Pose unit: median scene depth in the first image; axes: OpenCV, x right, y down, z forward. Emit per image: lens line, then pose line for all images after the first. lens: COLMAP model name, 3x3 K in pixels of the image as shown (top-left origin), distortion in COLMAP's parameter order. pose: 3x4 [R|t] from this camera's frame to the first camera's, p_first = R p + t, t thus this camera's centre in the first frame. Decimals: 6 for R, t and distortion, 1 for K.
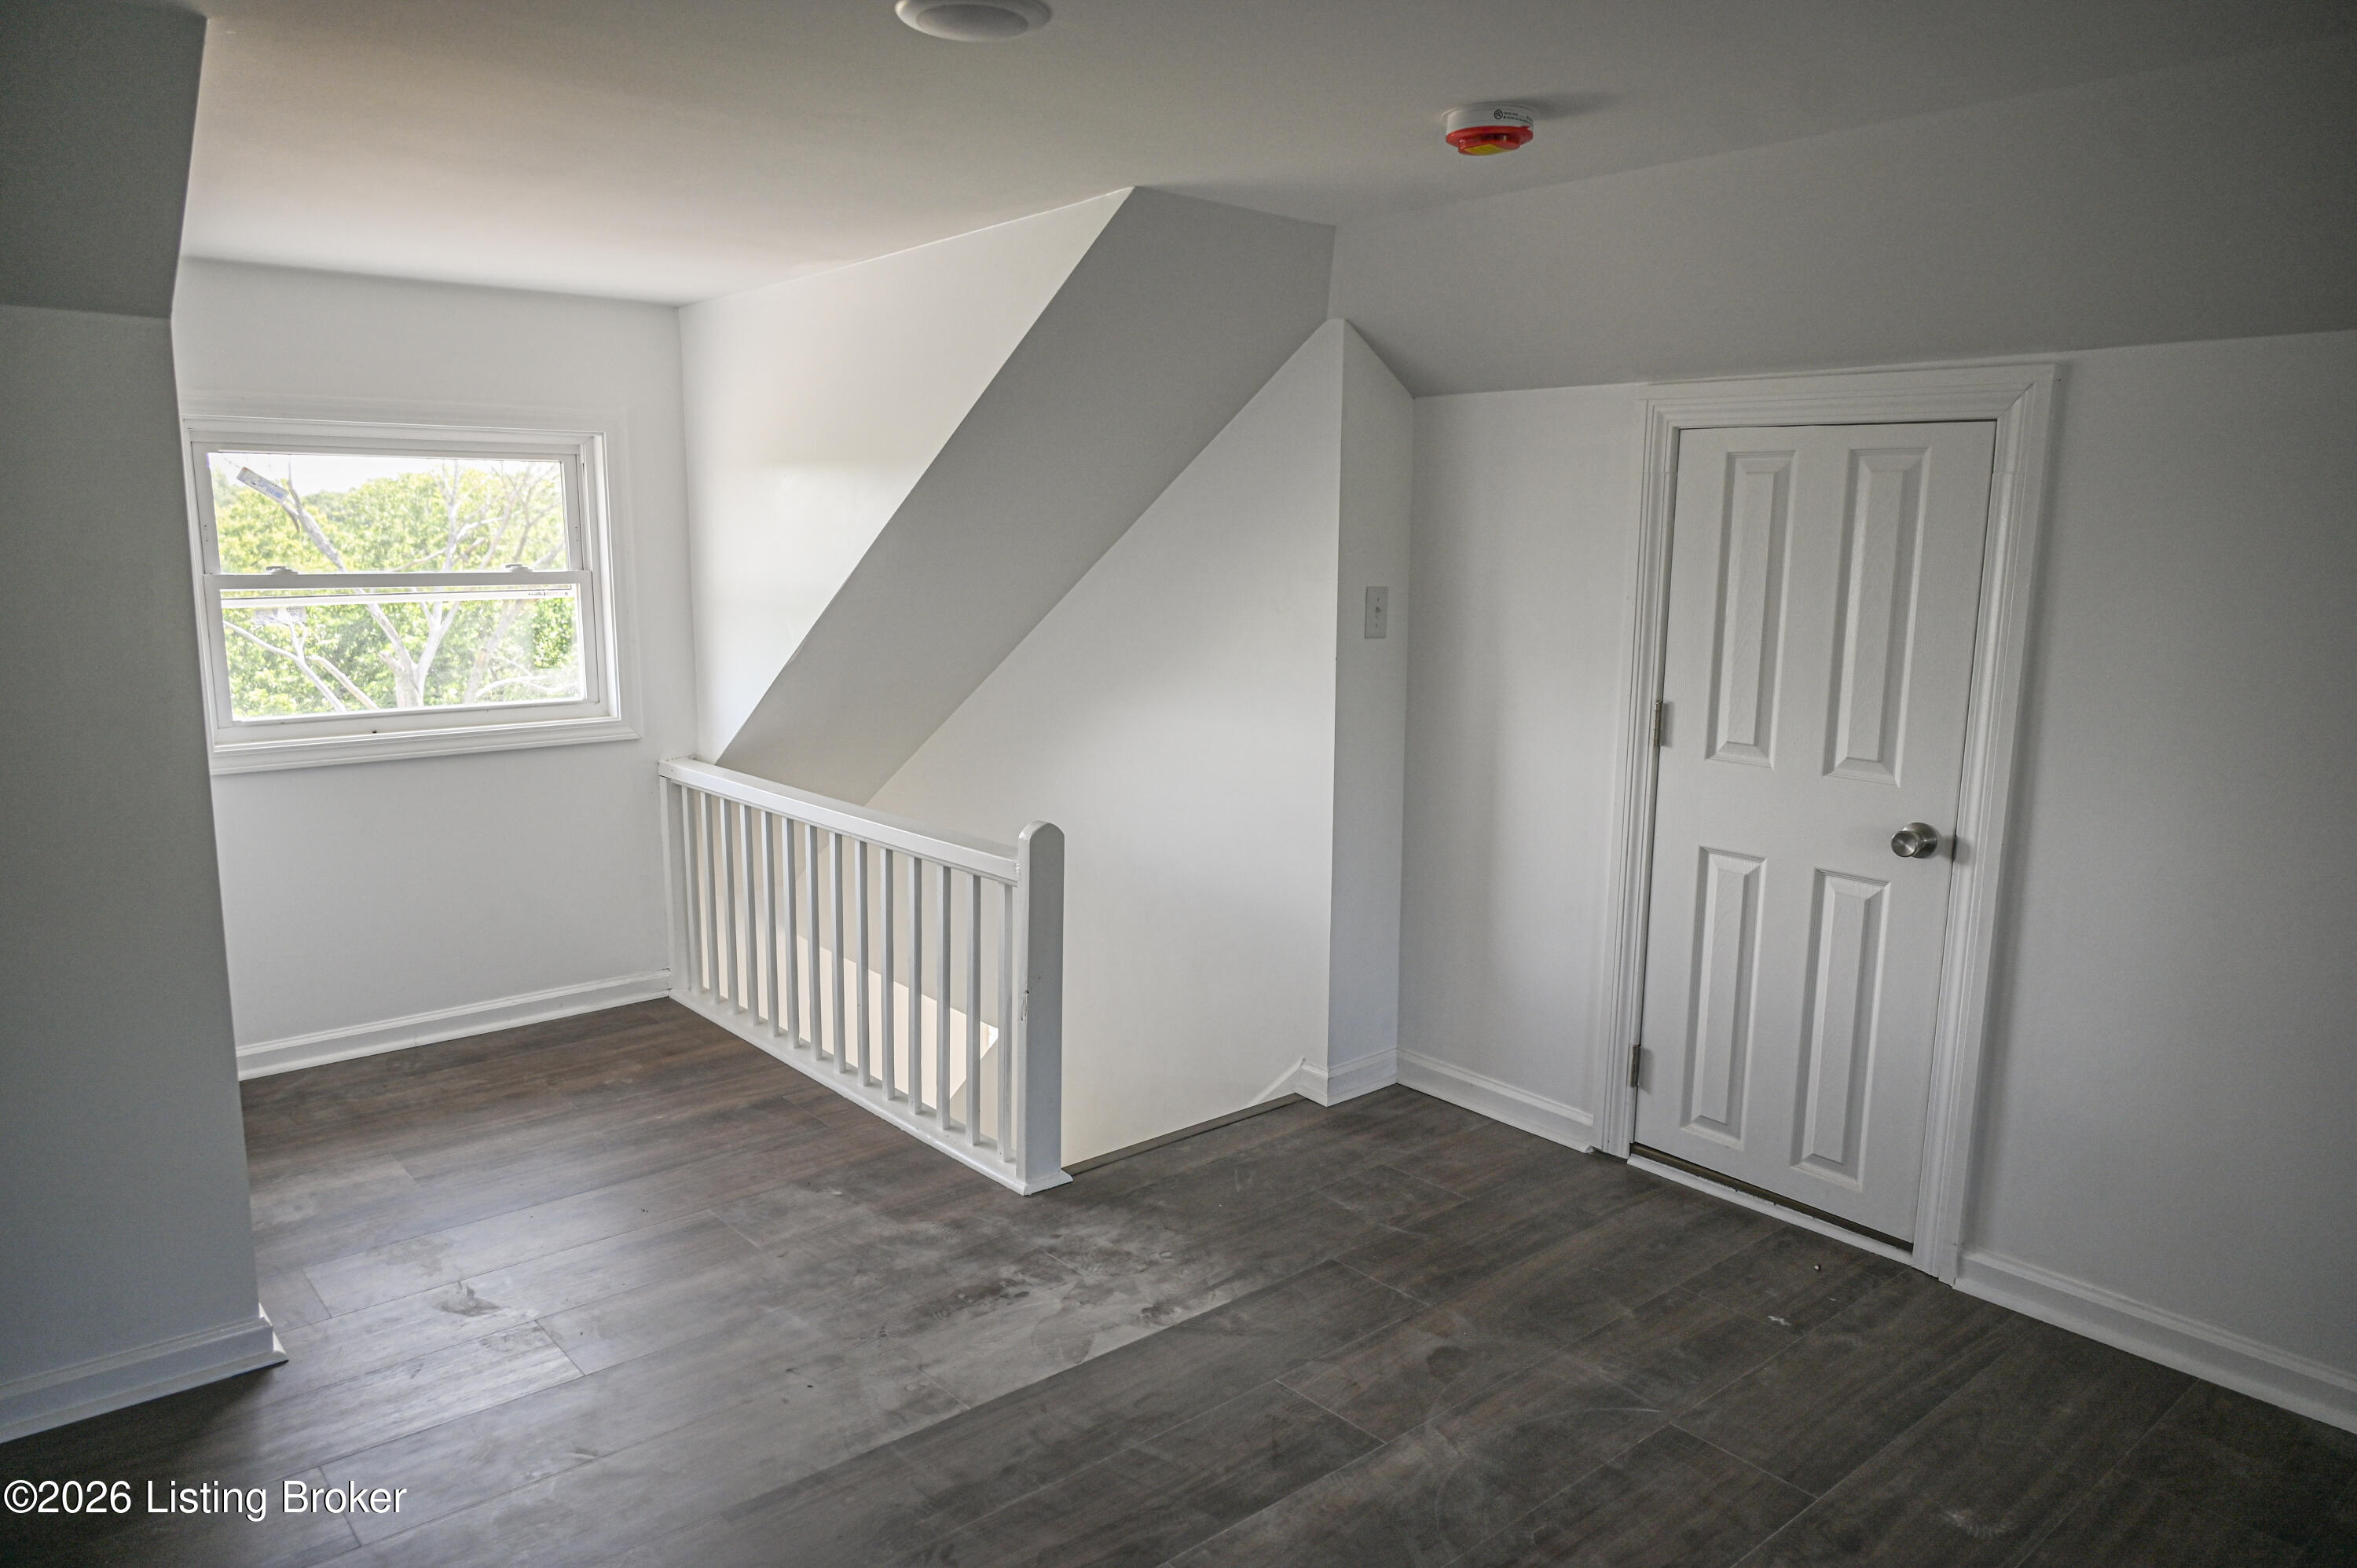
lens RADIAL K [[1563.9, 0, 1177.8], [0, 1563.9, 783.0], [0, 0, 1]] dist [0.000138, -0.000351]
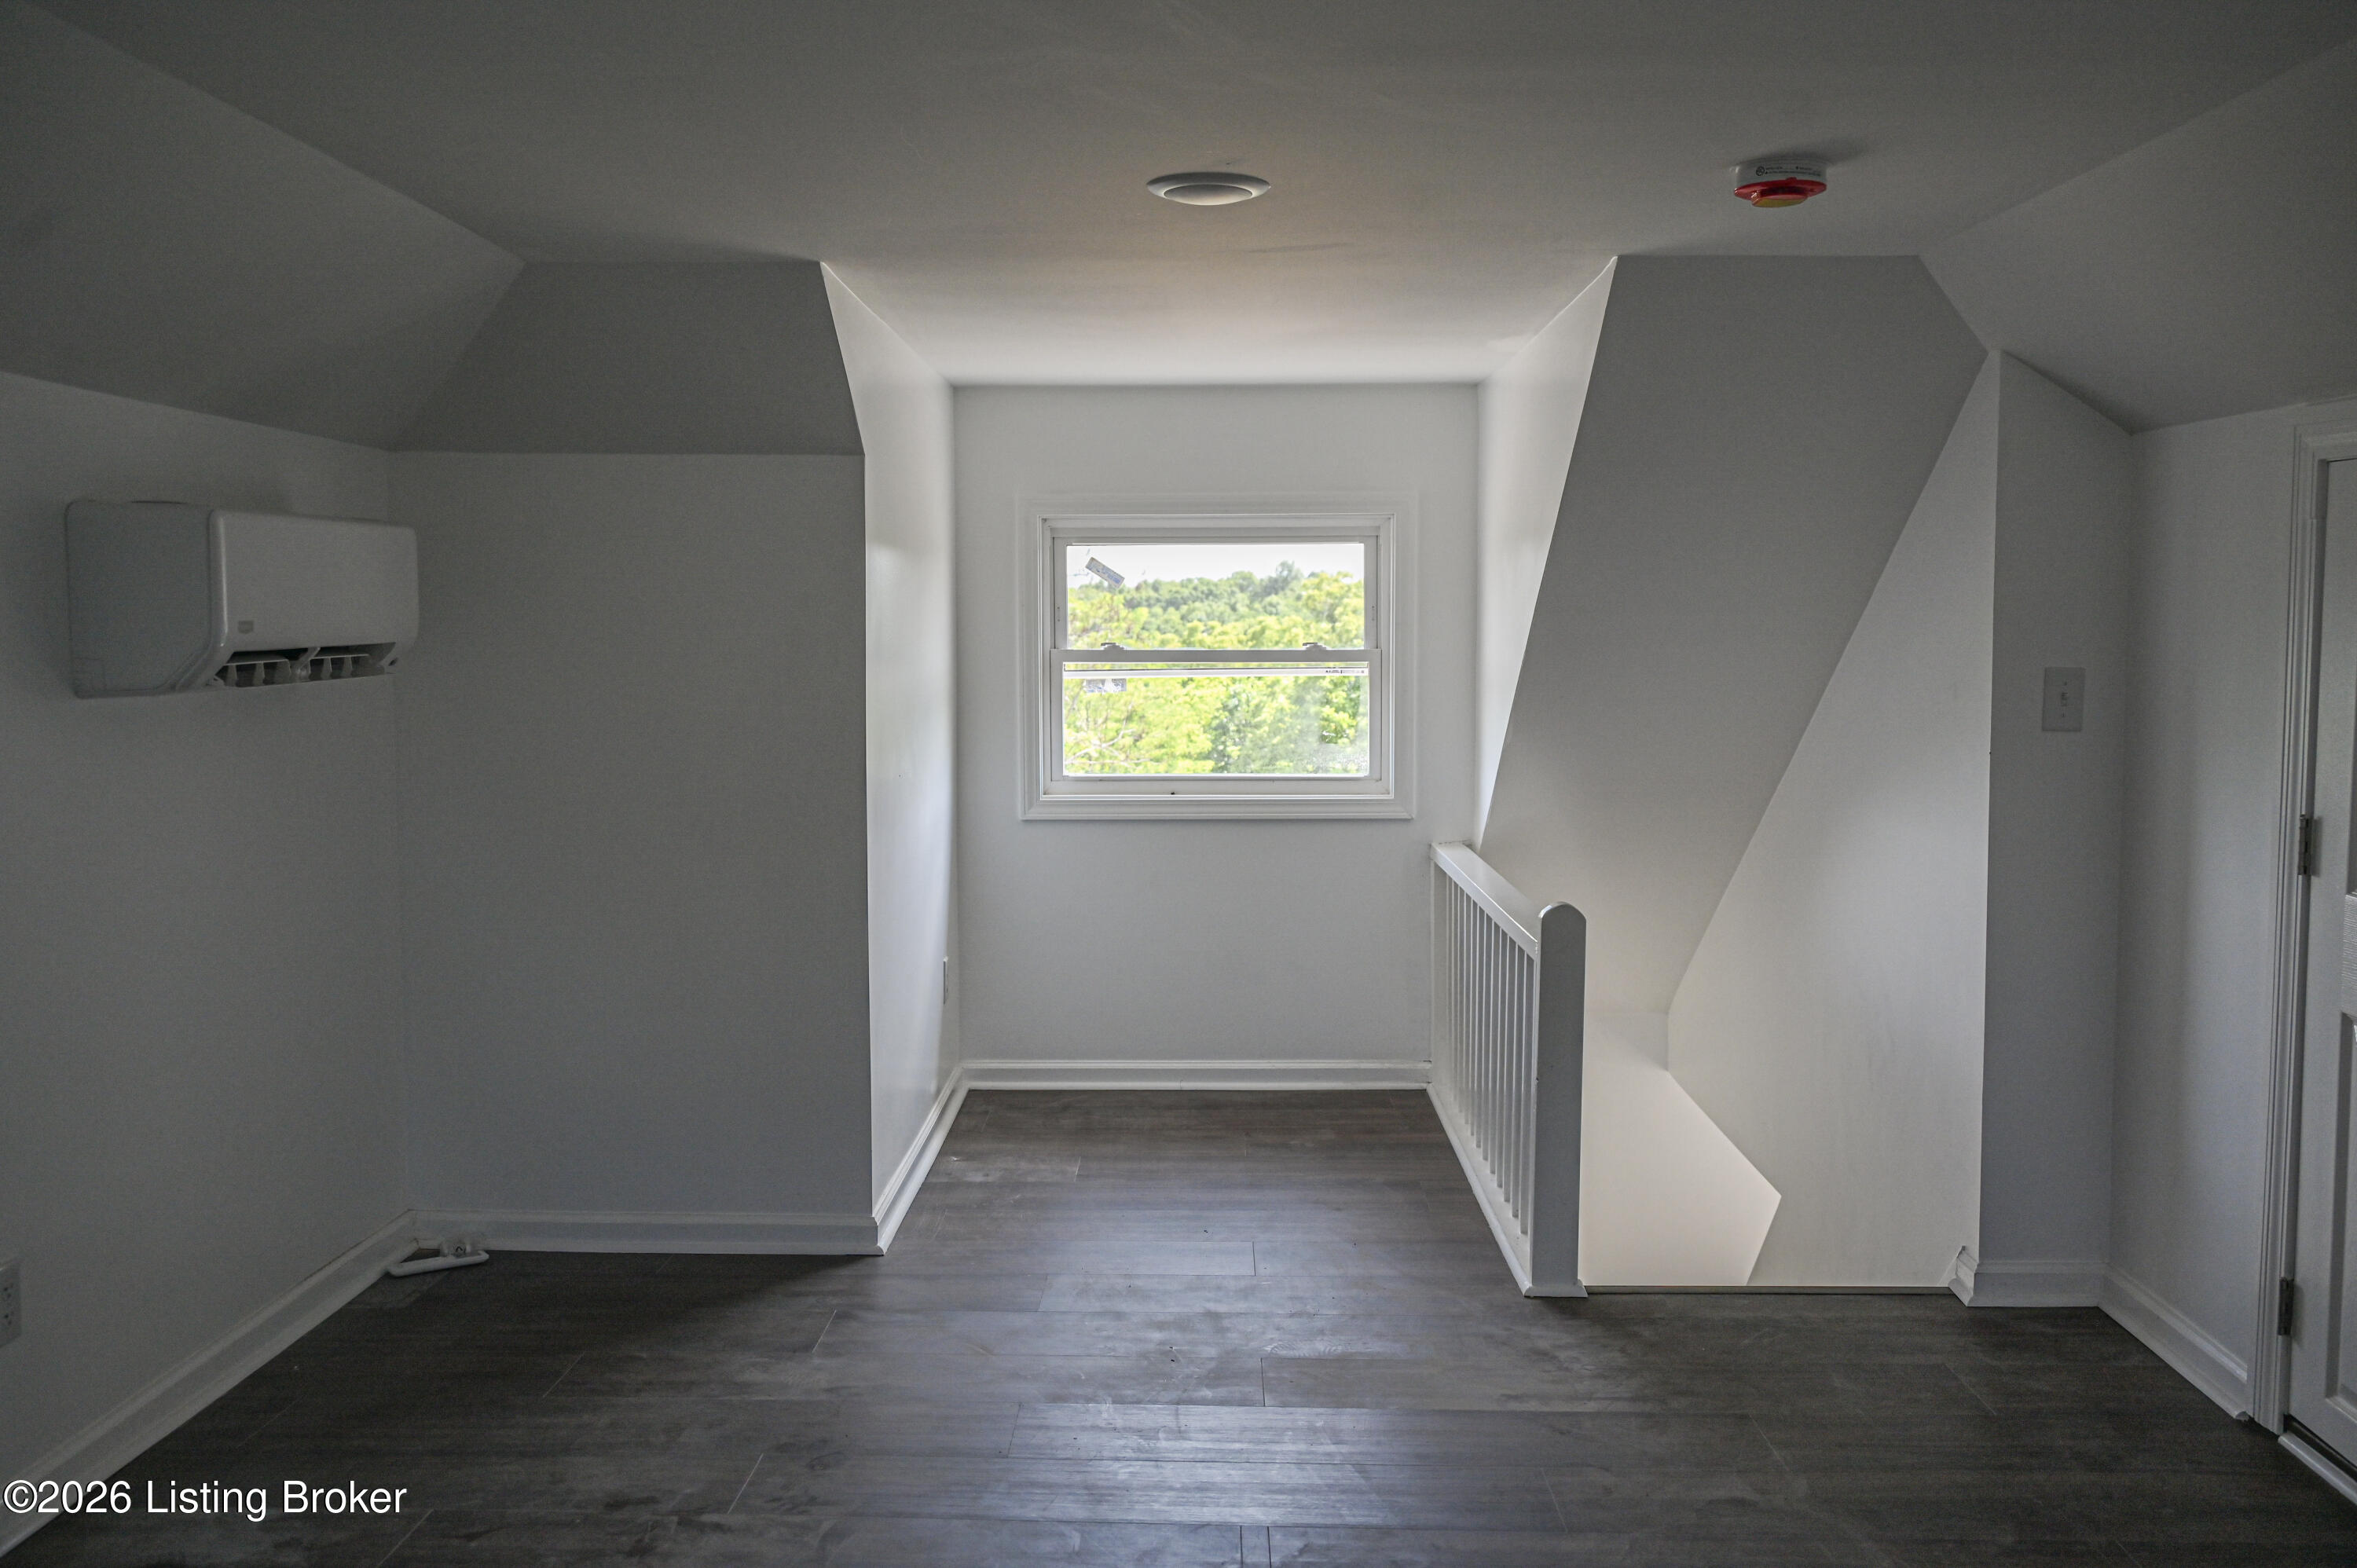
lens RADIAL K [[2143.0, 0, 1179.3], [0, 2143.0, 798.0], [0, 0, 1]] dist [0.011605, 0.000000]
pose [[0.743862, 0.049141, -0.666524, 0.555964], [-0.101112, 0.994088, -0.039553, 0.033118], [0.660640, 0.096816, 0.744433, -0.128317]]
